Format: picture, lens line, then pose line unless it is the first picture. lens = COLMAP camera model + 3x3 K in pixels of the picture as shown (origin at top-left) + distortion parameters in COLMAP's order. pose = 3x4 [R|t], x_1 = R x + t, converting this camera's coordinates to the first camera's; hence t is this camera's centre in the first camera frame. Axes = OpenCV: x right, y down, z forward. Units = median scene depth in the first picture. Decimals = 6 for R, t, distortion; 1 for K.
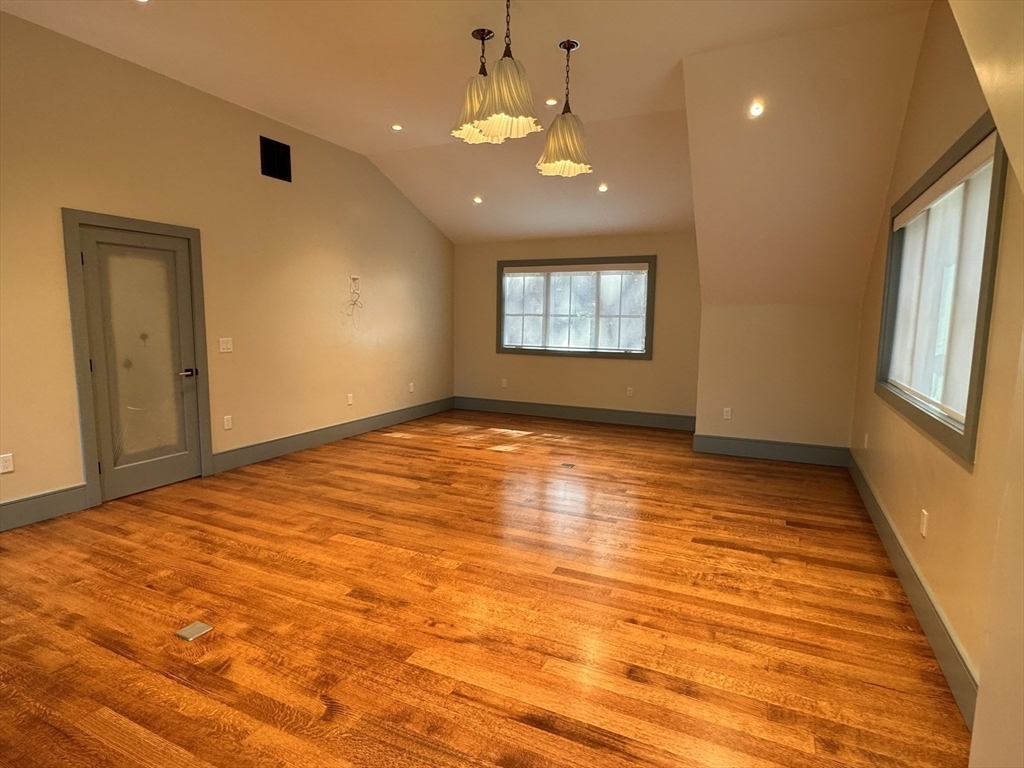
lens RADIAL K [[542.7, 0, 507.2], [0, 542.7, 384.2], [0, 0, 1]] dist [-0.004991, 0.000740]
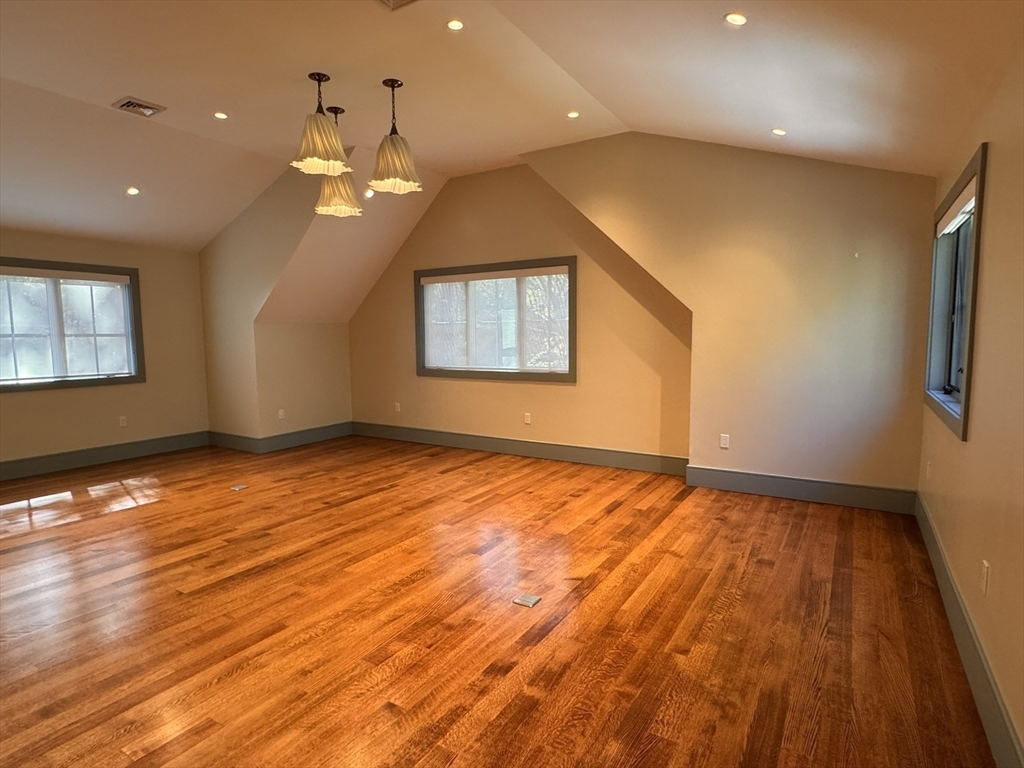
lens RADIAL K [[542.7, 0, 507.2], [0, 542.7, 384.2], [0, 0, 1]] dist [-0.004991, 0.000740]
pose [[0.123875, -0.103880, 0.986845, -1.114320], [0.133366, 0.987225, 0.087179, -0.077627], [-0.983295, 0.120812, 0.136147, 0.539543]]
